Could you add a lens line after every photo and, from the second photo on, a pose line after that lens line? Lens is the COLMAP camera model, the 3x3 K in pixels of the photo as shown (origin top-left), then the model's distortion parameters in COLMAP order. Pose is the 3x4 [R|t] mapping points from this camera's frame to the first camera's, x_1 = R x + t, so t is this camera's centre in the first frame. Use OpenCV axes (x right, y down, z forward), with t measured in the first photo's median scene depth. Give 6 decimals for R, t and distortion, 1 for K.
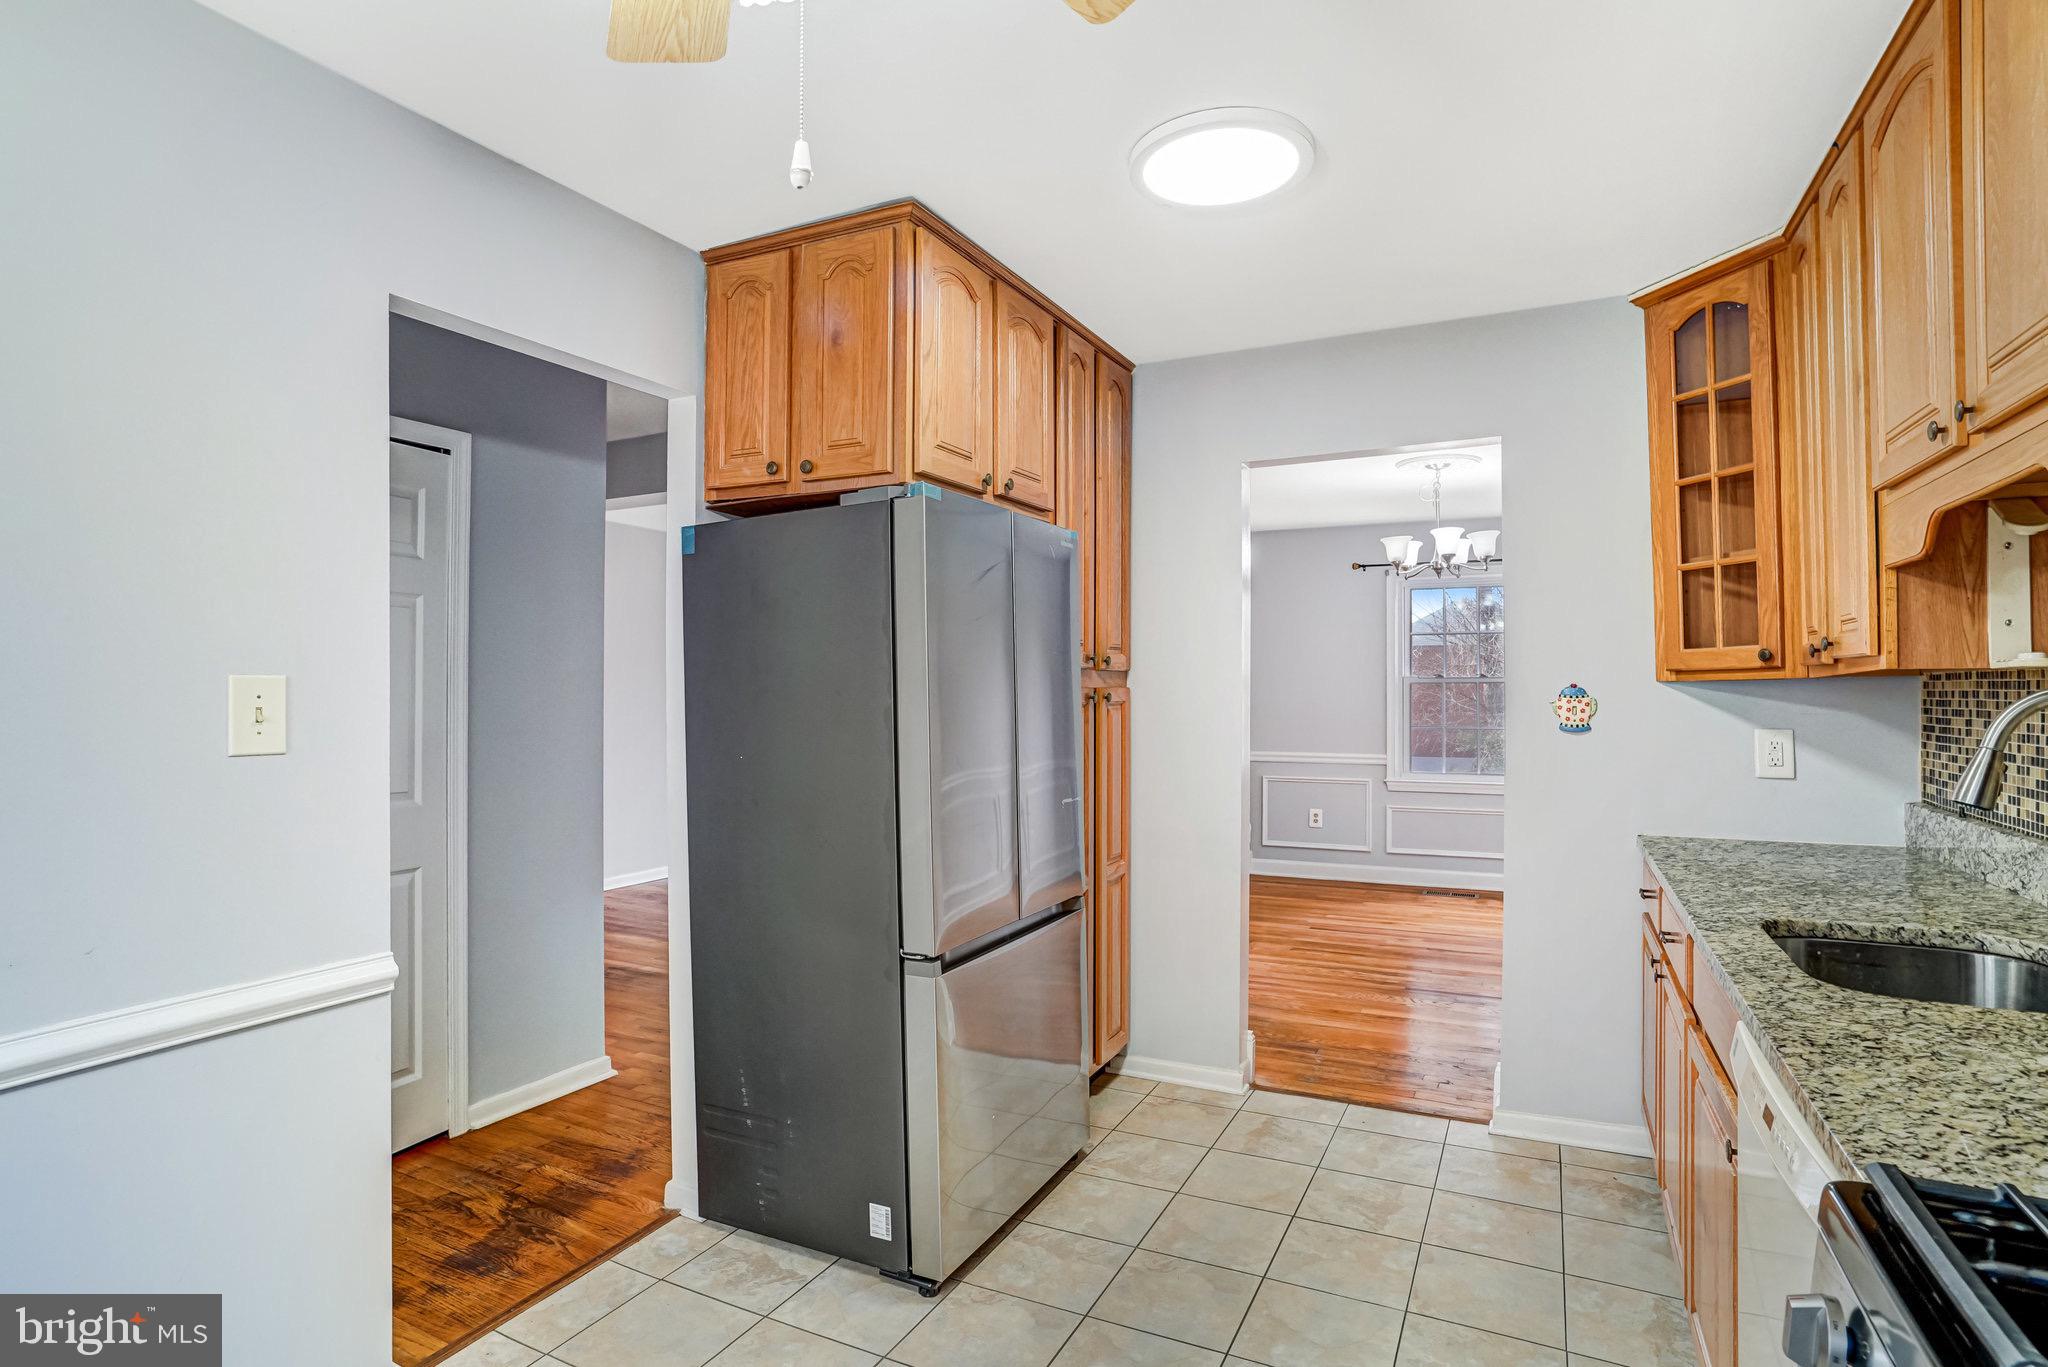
lens RADIAL K [[1053.9, 0, 1024.0], [0, 1053.9, 683.5], [0, 0, 1]] dist [-0.059925, 0.036441]
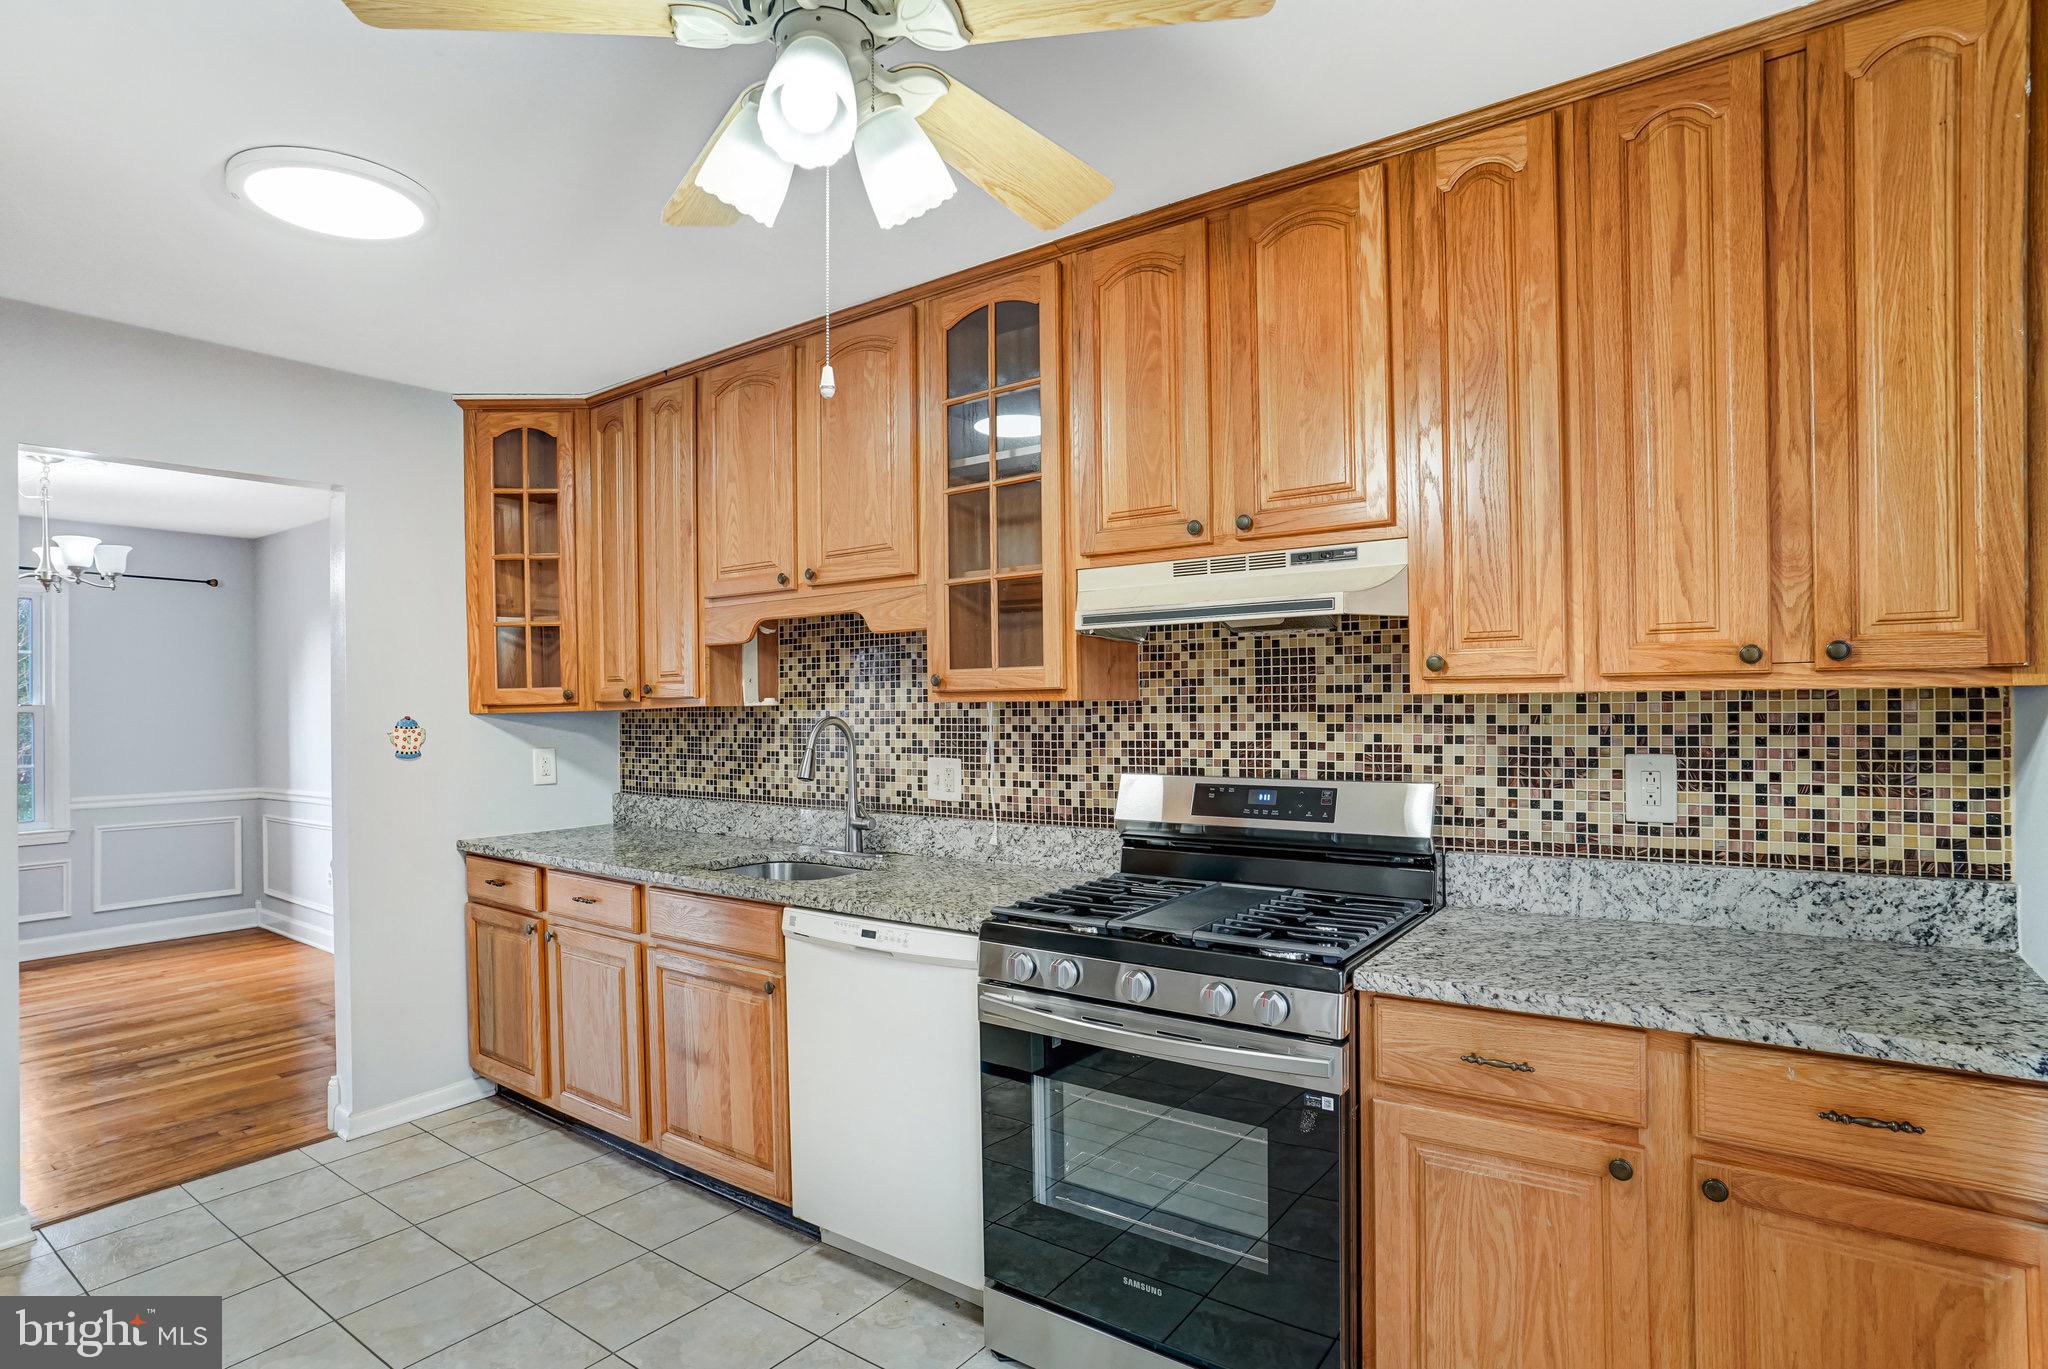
lens RADIAL K [[1044.4, 0, 1018.7], [0, 1044.4, 692.0], [0, 0, 1]] dist [-0.088712, 0.036107]
pose [[0.170593, 0.009162, 0.985299, -0.490385], [0.007645, 0.999914, -0.010622, -0.010656], [-0.985312, 0.009345, 0.170508, 0.154288]]
